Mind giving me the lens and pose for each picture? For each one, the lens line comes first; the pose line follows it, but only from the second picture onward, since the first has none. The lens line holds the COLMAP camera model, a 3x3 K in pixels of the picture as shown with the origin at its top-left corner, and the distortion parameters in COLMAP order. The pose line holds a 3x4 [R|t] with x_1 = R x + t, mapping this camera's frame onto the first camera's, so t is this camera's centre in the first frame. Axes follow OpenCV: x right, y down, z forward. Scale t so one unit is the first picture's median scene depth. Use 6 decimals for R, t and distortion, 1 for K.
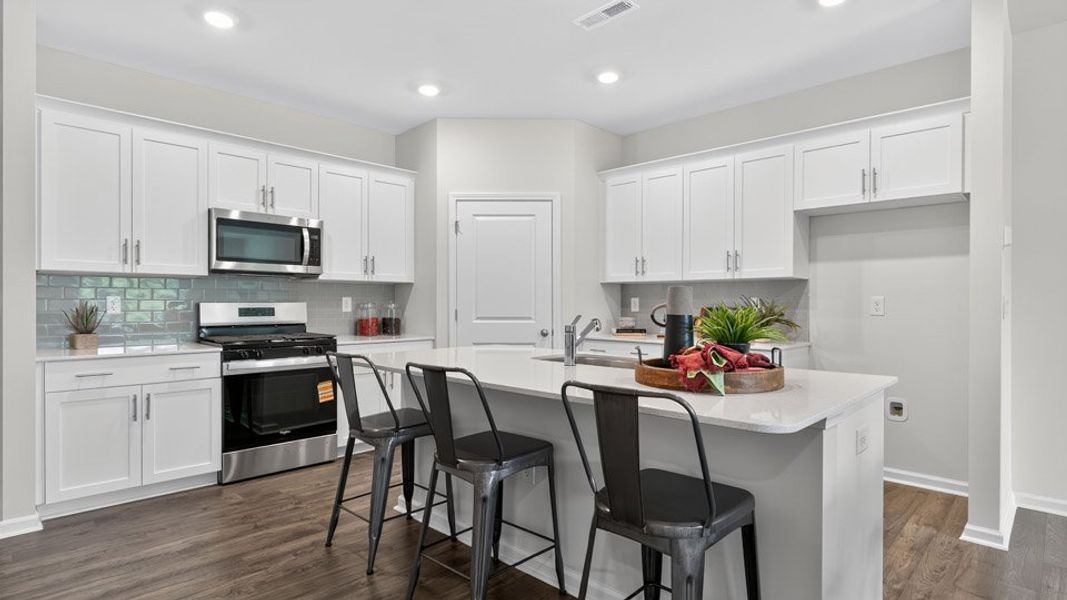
lens RADIAL K [[561.6, 0, 533.5], [0, 561.6, 300.0], [0, 0, 1]] dist [0.020646, -0.000163]
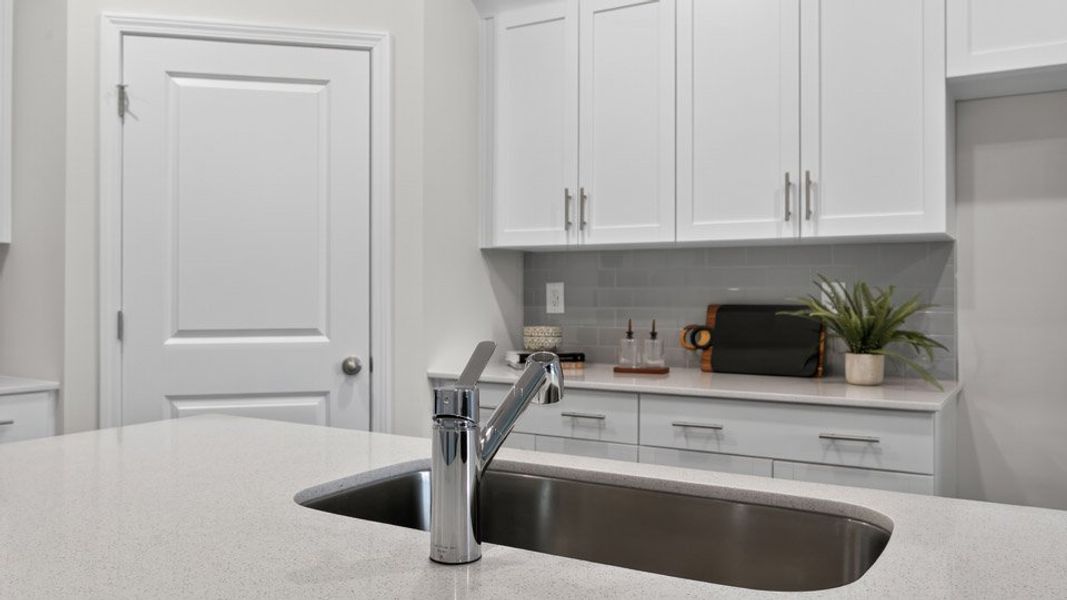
lens RADIAL K [[834.7, 0, 538.5], [0, 834.7, 288.7], [0, 0, 1]] dist [-0.004306, 0.001511]
pose [[0.972389, 0.000907, 0.233364, 0.010252], [-0.000274, 0.999996, -0.002746, 0.002693], [-0.233366, 0.002606, 0.972386, 0.375556]]
